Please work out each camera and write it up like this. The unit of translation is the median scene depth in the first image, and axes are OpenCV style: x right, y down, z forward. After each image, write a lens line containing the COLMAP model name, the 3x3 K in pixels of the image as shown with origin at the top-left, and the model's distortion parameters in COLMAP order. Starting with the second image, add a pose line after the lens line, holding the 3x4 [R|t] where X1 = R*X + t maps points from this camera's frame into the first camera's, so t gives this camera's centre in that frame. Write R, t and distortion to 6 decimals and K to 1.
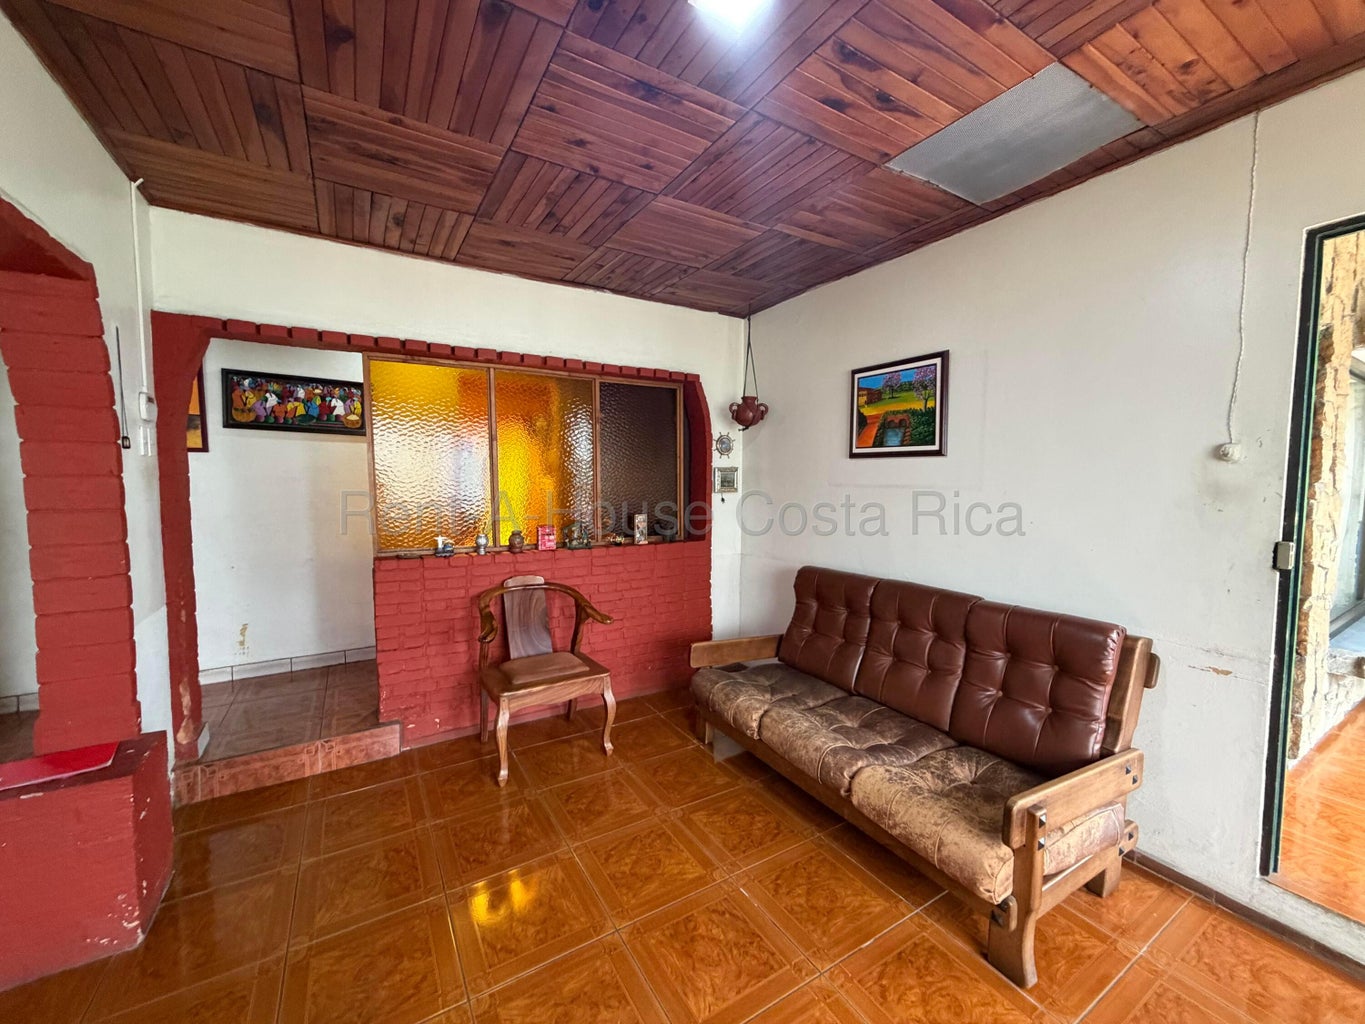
lens RADIAL K [[542.1, 0, 680.4], [0, 542.1, 513.1], [0, 0, 1]] dist [-0.000780, -0.000196]
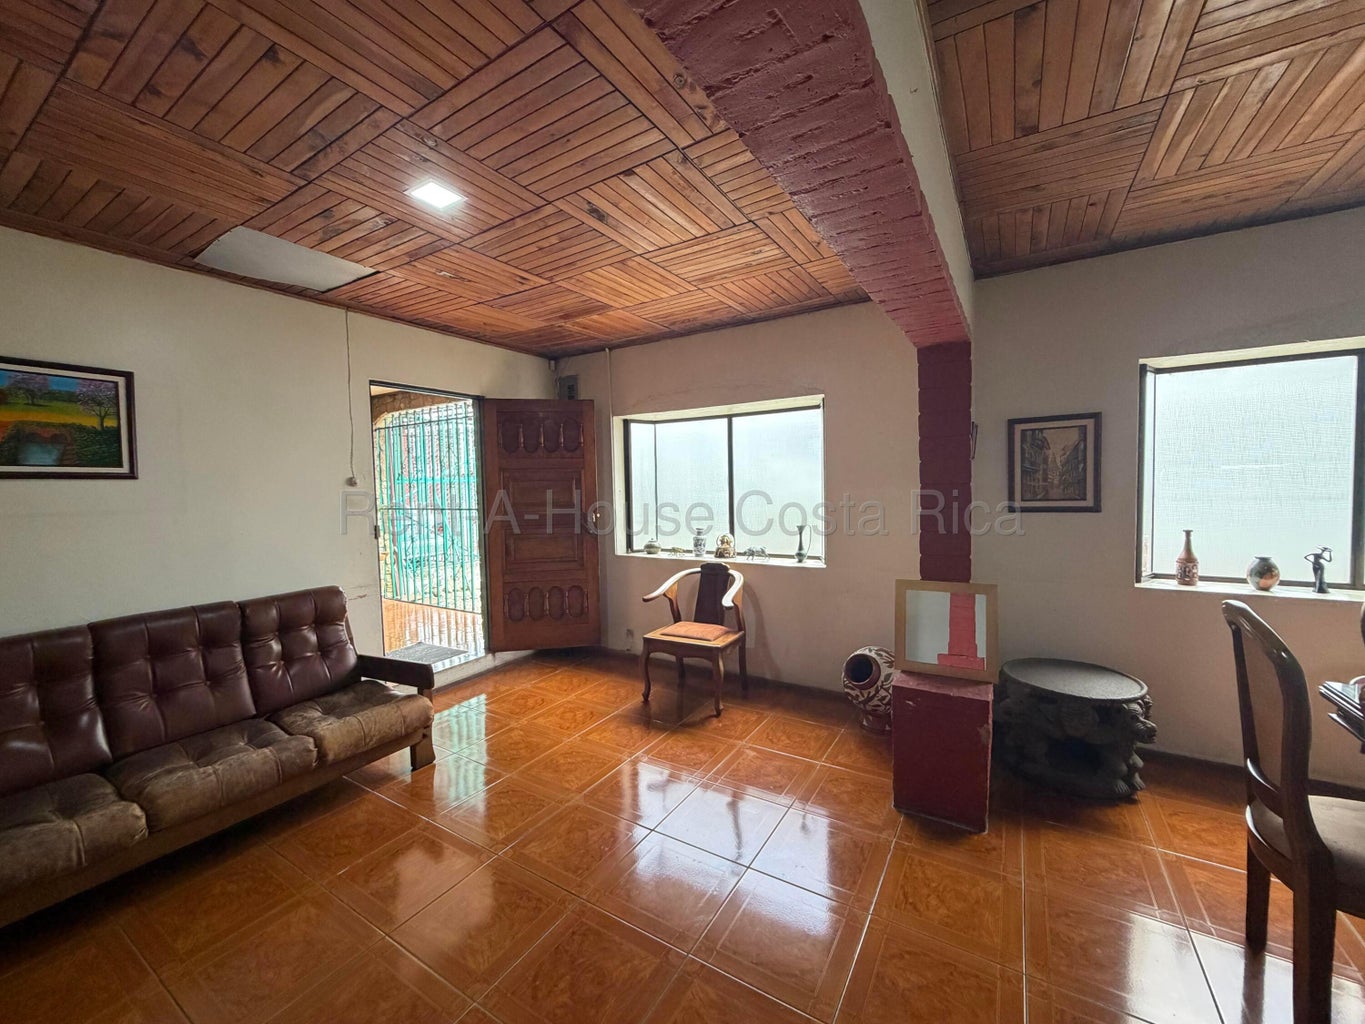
lens RADIAL K [[543.1, 0, 682.5], [0, 543.1, 512.0], [0, 0, 1]] dist [0.001110, 0.000168]
pose [[-0.452475, -0.033878, 0.891133, -0.826759], [0.085957, 0.992969, 0.081394, -0.042039], [-0.887625, 0.113428, -0.446381, 0.569068]]
